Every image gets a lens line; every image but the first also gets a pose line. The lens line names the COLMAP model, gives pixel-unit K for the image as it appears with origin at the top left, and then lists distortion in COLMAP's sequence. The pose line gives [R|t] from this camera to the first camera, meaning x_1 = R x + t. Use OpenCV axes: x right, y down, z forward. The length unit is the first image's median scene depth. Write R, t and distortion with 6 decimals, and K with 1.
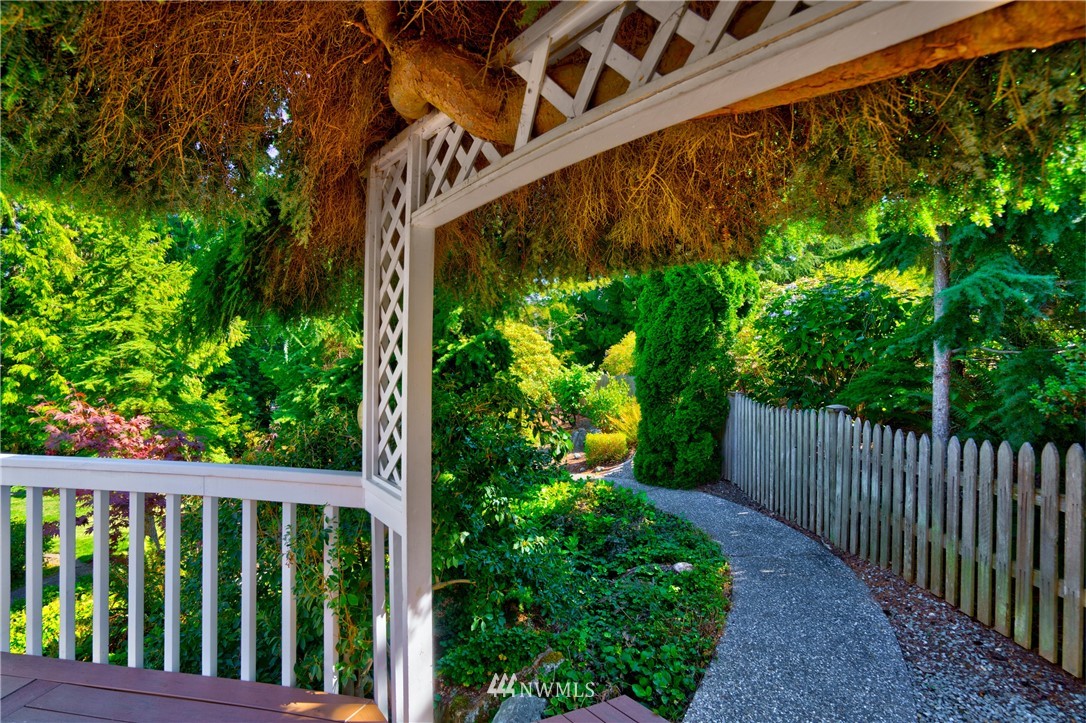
lens RADIAL K [[499.2, 0, 543.4], [0, 499.2, 362.0], [0, 0, 1]] dist [-0.030124, 0.005694]
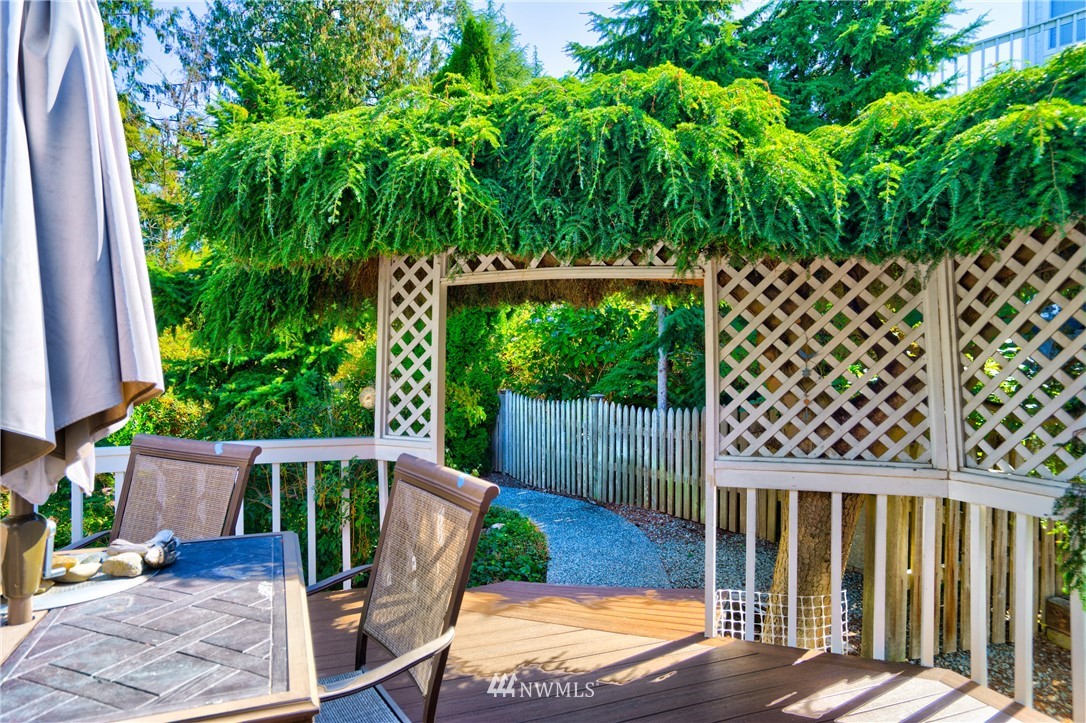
lens RADIAL K [[663.7, 0, 541.1], [0, 663.7, 361.4], [0, 0, 1]] dist [-0.004553, -0.000371]
pose [[0.865354, -0.004637, 0.501140, -0.421385], [0.005759, 0.999983, -0.000692, -0.000436], [-0.501129, 0.003485, 0.865366, -0.456406]]
